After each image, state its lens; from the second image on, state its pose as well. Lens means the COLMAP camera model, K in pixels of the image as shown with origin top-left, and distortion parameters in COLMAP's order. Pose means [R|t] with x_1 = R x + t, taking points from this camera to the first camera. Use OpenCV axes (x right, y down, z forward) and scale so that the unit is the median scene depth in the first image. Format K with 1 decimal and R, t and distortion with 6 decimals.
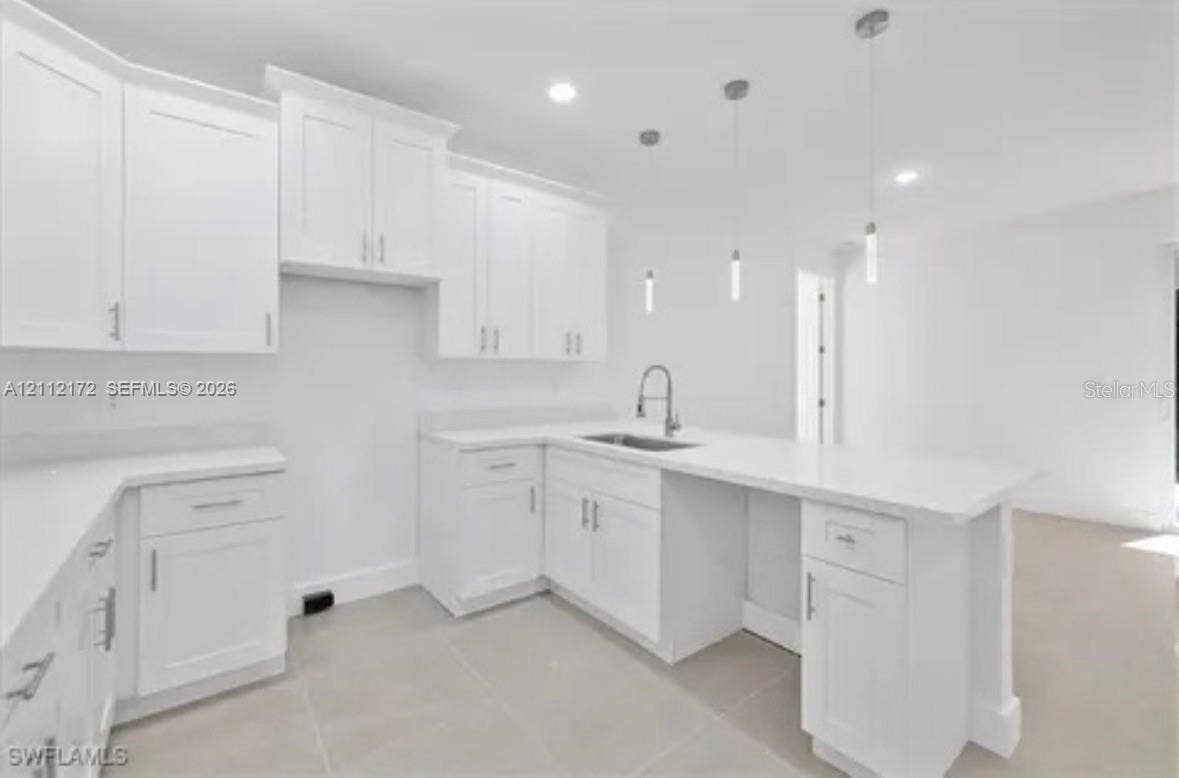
lens RADIAL K [[508.8, 0, 587.5], [0, 508.8, 369.4], [0, 0, 1]] dist [-0.000023, -0.000129]
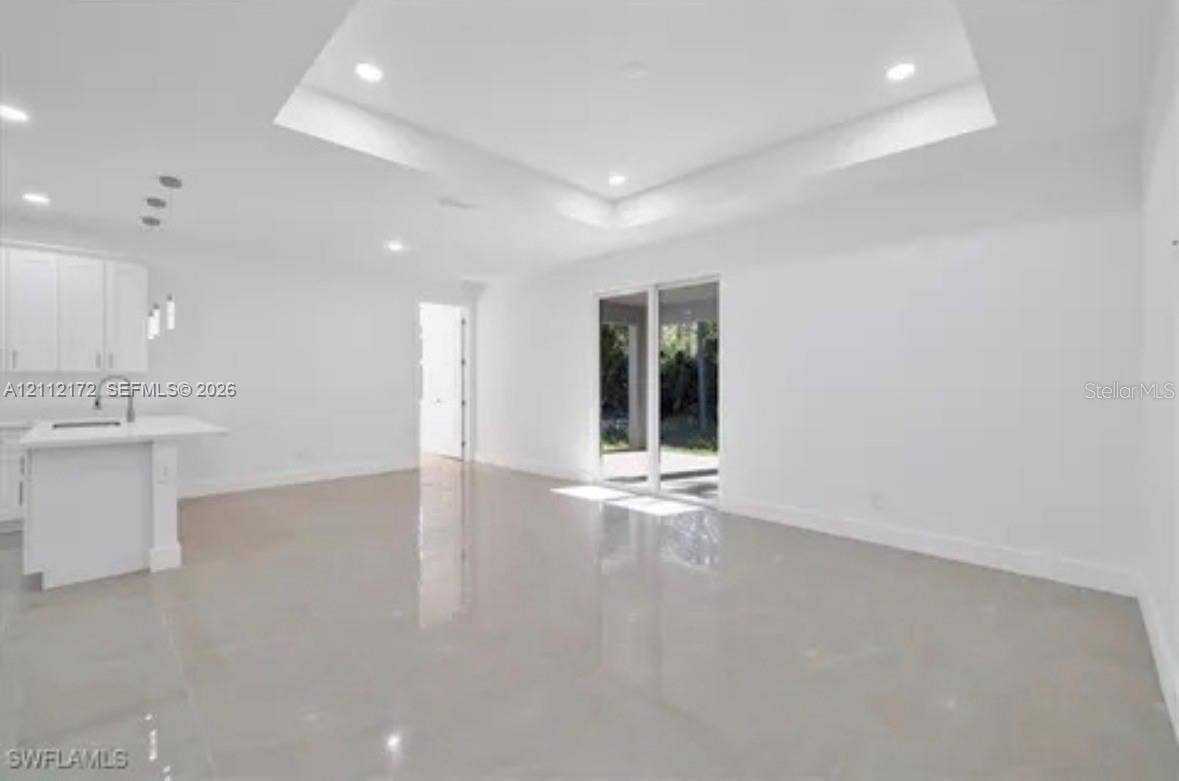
lens RADIAL K [[495.4, 0, 584.0], [0, 495.4, 384.2], [0, 0, 1]] dist [0.001416, 0.000118]
pose [[0.991053, -0.007626, 0.133250, 1.354703], [0.006311, 0.999927, 0.010290, 0.011276], [-0.133319, -0.009357, 0.991029, -0.695683]]
